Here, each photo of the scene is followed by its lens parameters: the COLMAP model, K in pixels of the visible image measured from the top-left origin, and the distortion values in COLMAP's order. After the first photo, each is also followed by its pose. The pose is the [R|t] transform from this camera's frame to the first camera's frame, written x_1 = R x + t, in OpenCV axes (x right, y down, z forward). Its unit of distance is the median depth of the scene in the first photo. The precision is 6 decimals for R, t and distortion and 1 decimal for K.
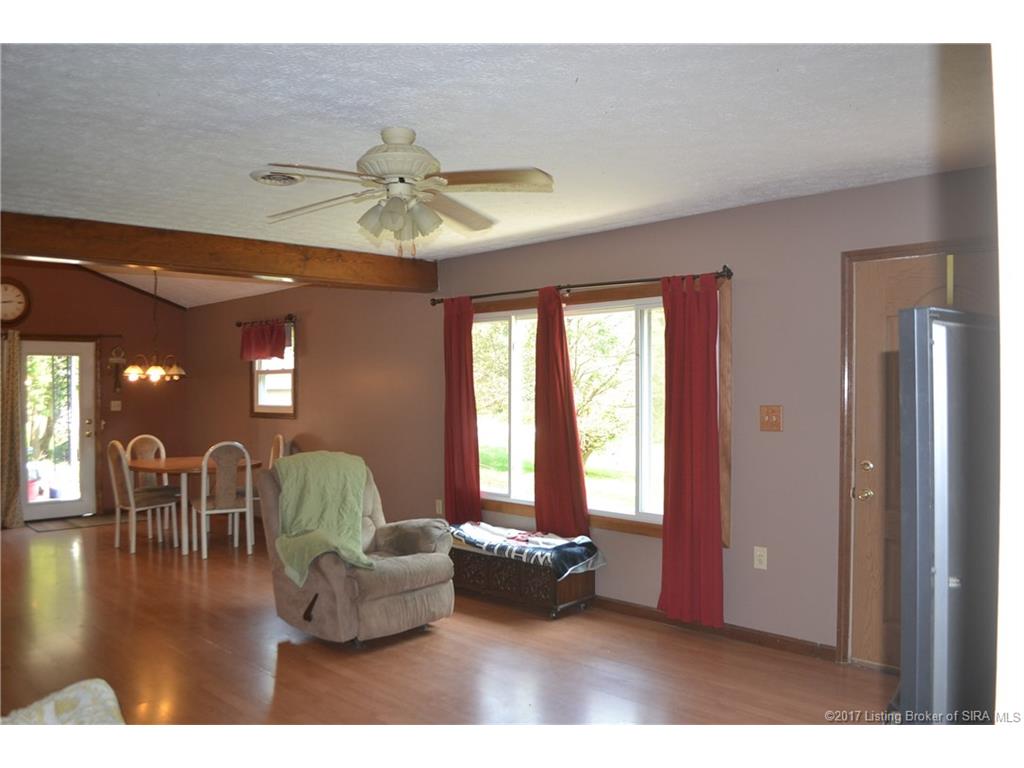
lens RADIAL K [[872.6, 0, 512.0], [0, 872.6, 384.0], [0, 0, 1]] dist [-0.073081, 0.003089]
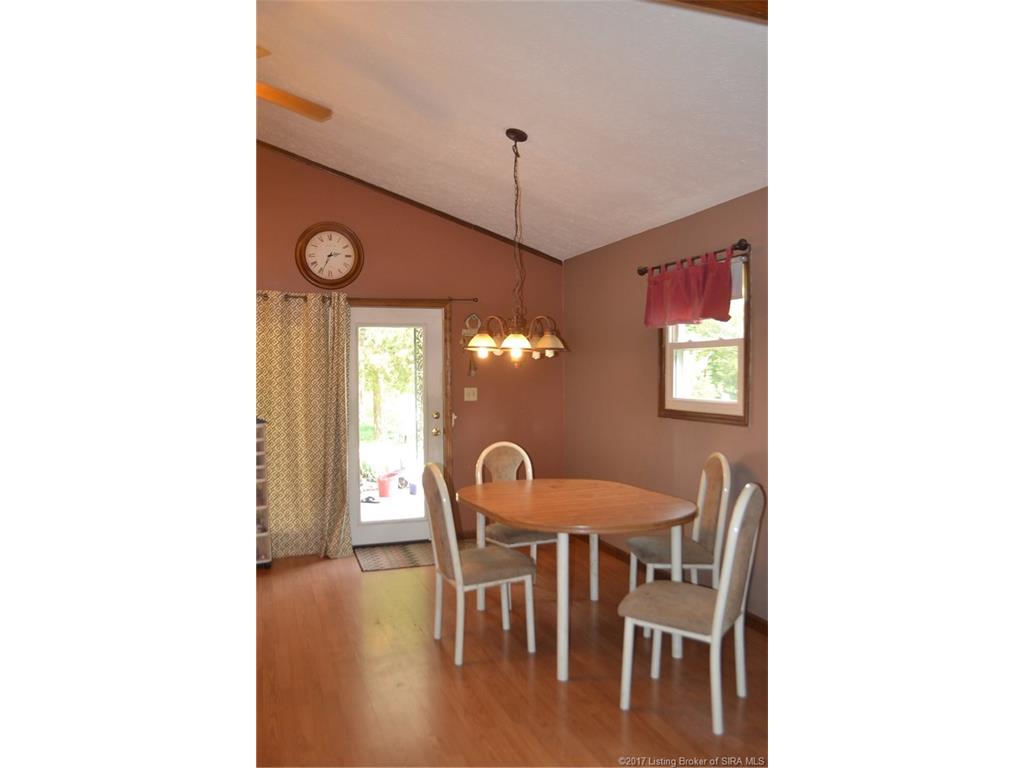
lens RADIAL K [[708.0, 0, 512.0], [0, 708.0, 384.0], [0, 0, 1]] dist [-0.001093, -0.000069]
pose [[0.913195, 0.010772, -0.407380, -0.197690], [-0.000587, 0.999684, 0.025117, 0.001238], [0.407522, -0.022697, 0.912913, 0.502986]]
